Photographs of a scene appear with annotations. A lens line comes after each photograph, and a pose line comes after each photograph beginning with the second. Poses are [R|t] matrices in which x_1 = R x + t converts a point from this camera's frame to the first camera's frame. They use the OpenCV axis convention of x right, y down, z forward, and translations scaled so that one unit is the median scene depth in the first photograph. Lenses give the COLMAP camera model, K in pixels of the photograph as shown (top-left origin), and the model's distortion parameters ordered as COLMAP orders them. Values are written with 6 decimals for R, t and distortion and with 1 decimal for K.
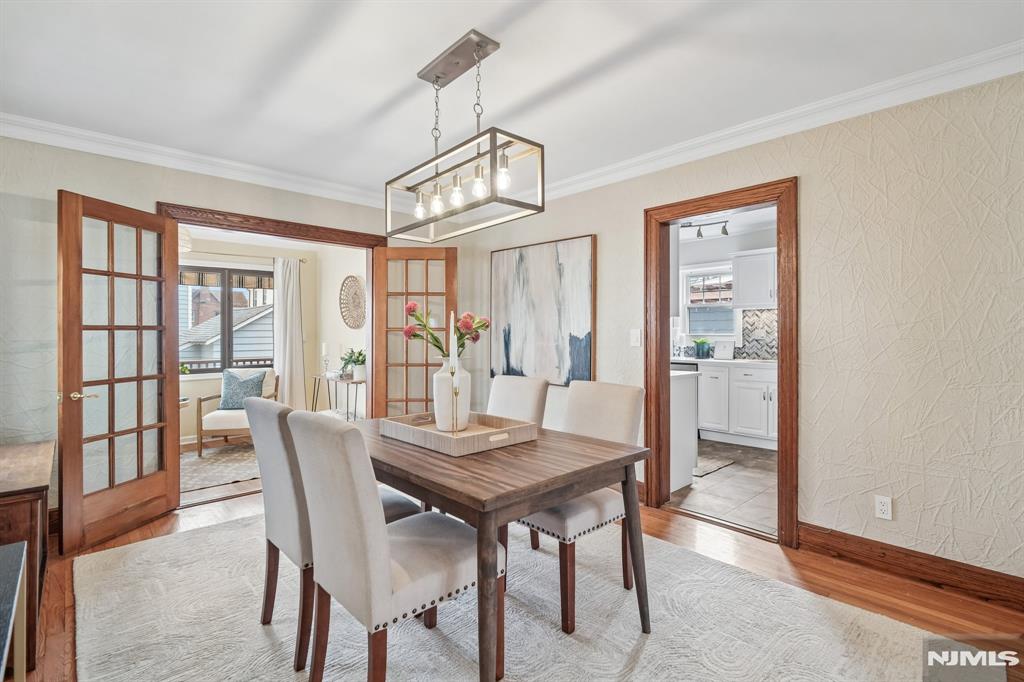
lens RADIAL K [[480.6, 0, 515.3], [0, 480.6, 337.7], [0, 0, 1]] dist [0.004594, -0.004231]
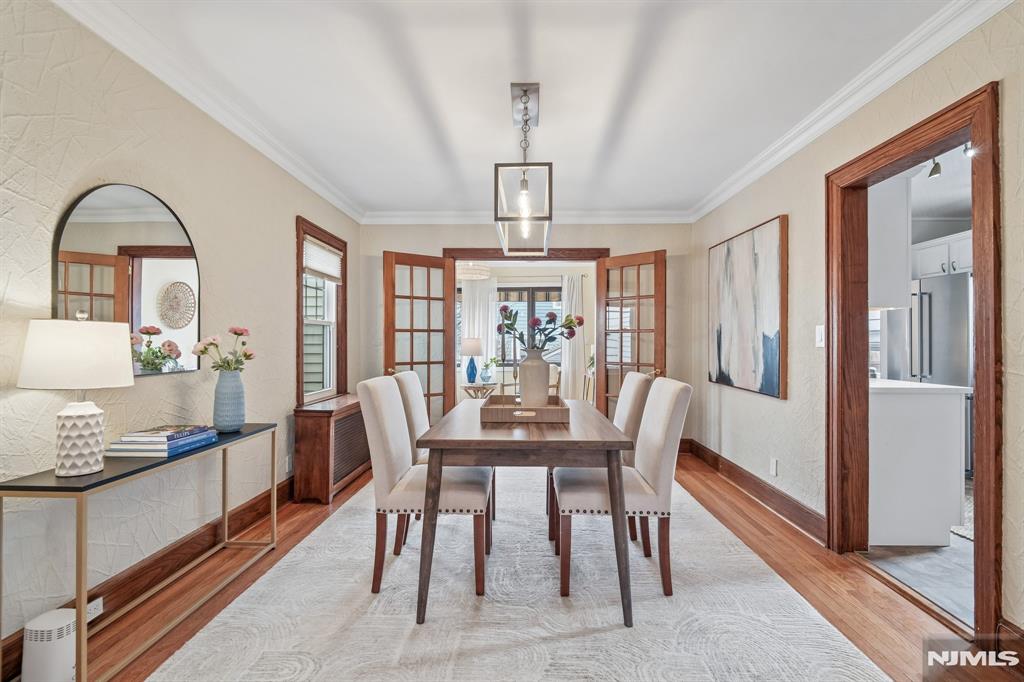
lens RADIAL K [[480.6, 0, 513.9], [0, 480.6, 342.3], [0, 0, 1]] dist [0.004594, -0.004231]
pose [[0.712155, 0.002946, -0.702016, 0.487230], [-0.009801, 0.999935, -0.005746, 0.022322], [0.701954, 0.010972, 0.712138, 0.074915]]
